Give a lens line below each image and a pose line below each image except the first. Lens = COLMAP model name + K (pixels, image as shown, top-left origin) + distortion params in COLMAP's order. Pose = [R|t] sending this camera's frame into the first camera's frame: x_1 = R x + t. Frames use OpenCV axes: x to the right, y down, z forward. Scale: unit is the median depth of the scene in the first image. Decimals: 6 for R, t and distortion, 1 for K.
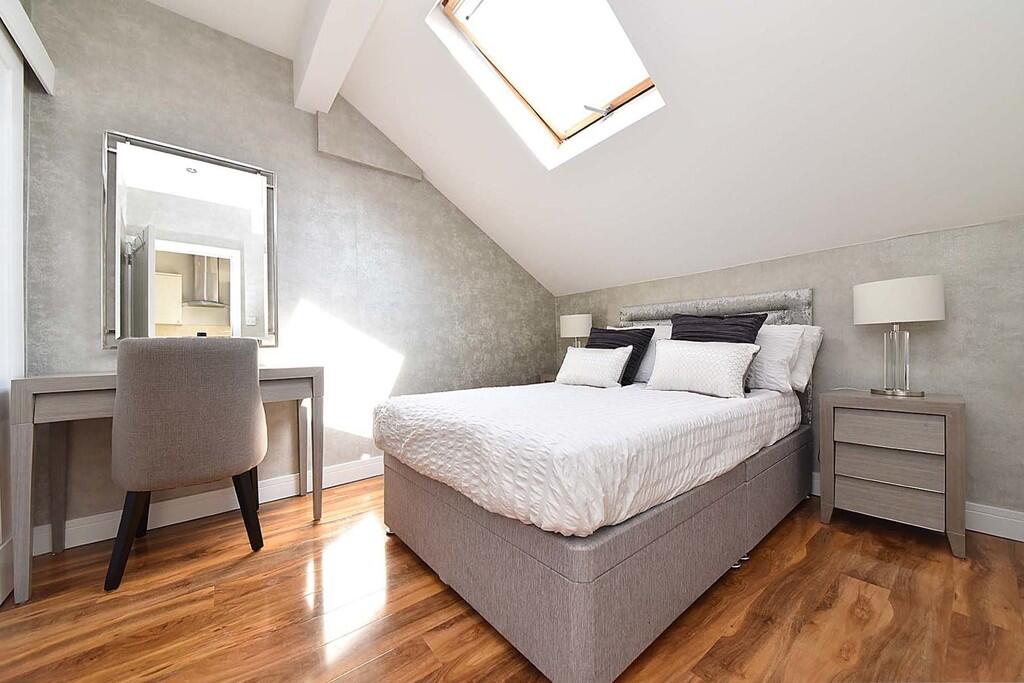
lens RADIAL K [[369.2, 0, 513.1], [0, 369.2, 344.3], [0, 0, 1]] dist [0.014130, 0.000018]
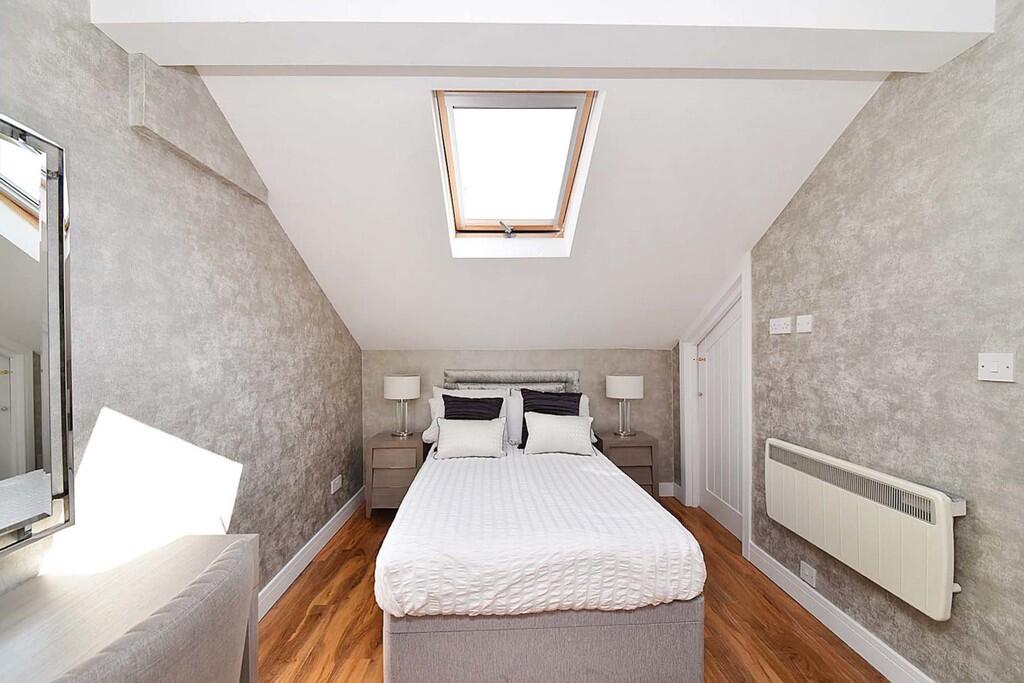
lens RADIAL K [[361.9, 0, 509.4], [0, 361.9, 344.9], [0, 0, 1]] dist [0.001261, -0.000080]
pose [[0.600185, 0.033150, 0.799174, -0.617867], [-0.017828, 0.999447, -0.028068, -0.197232], [-0.799663, 0.002598, 0.600444, 0.260041]]
